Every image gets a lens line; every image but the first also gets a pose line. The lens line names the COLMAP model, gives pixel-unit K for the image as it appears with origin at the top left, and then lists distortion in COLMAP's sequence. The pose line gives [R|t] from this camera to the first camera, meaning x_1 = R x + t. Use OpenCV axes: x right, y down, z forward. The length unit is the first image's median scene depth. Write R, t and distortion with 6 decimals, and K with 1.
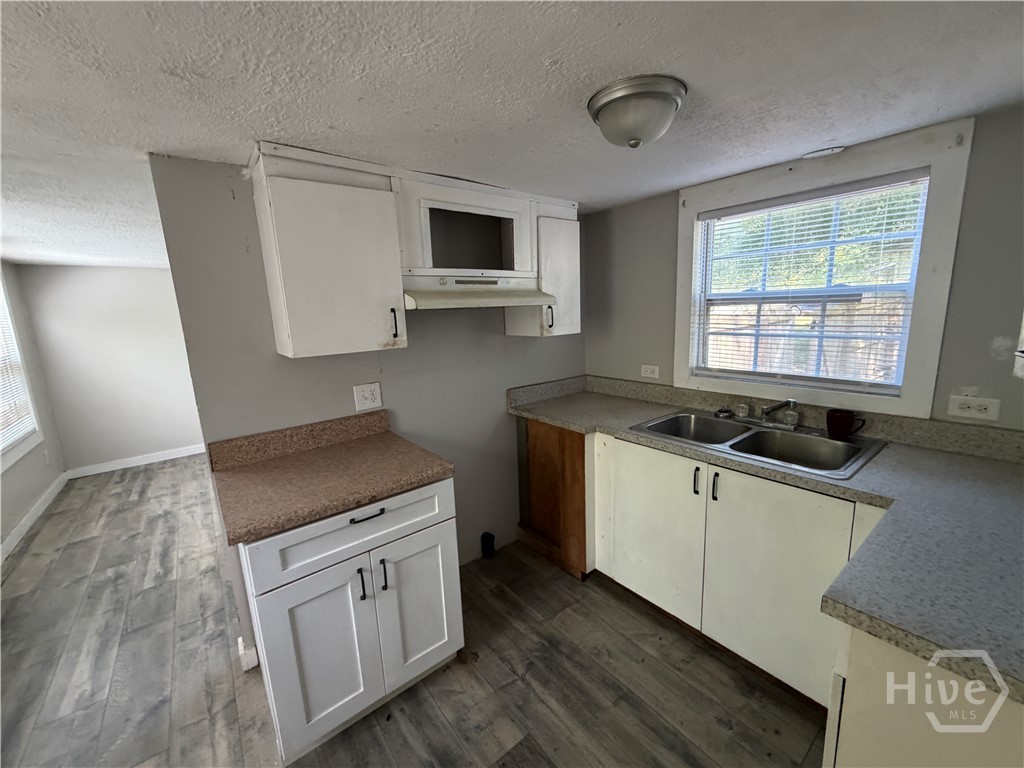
lens RADIAL K [[409.2, 0, 515.3], [0, 409.2, 389.2], [0, 0, 1]] dist [0.001493, 0.000161]
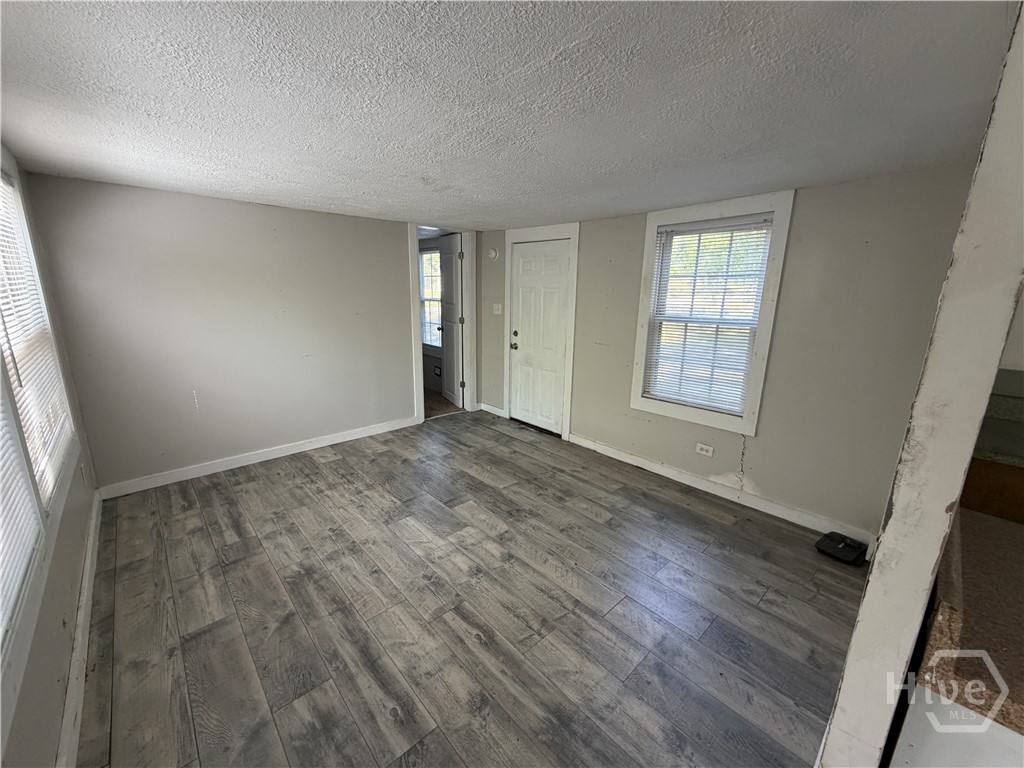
lens RADIAL K [[409.2, 0, 510.2], [0, 409.2, 377.7], [0, 0, 1]] dist [0.001493, 0.000161]
pose [[0.993986, 0.045882, 0.099435, -0.590114], [-0.047655, 0.998743, 0.015527, -0.031289], [-0.098598, -0.020172, 0.994923, 0.310579]]
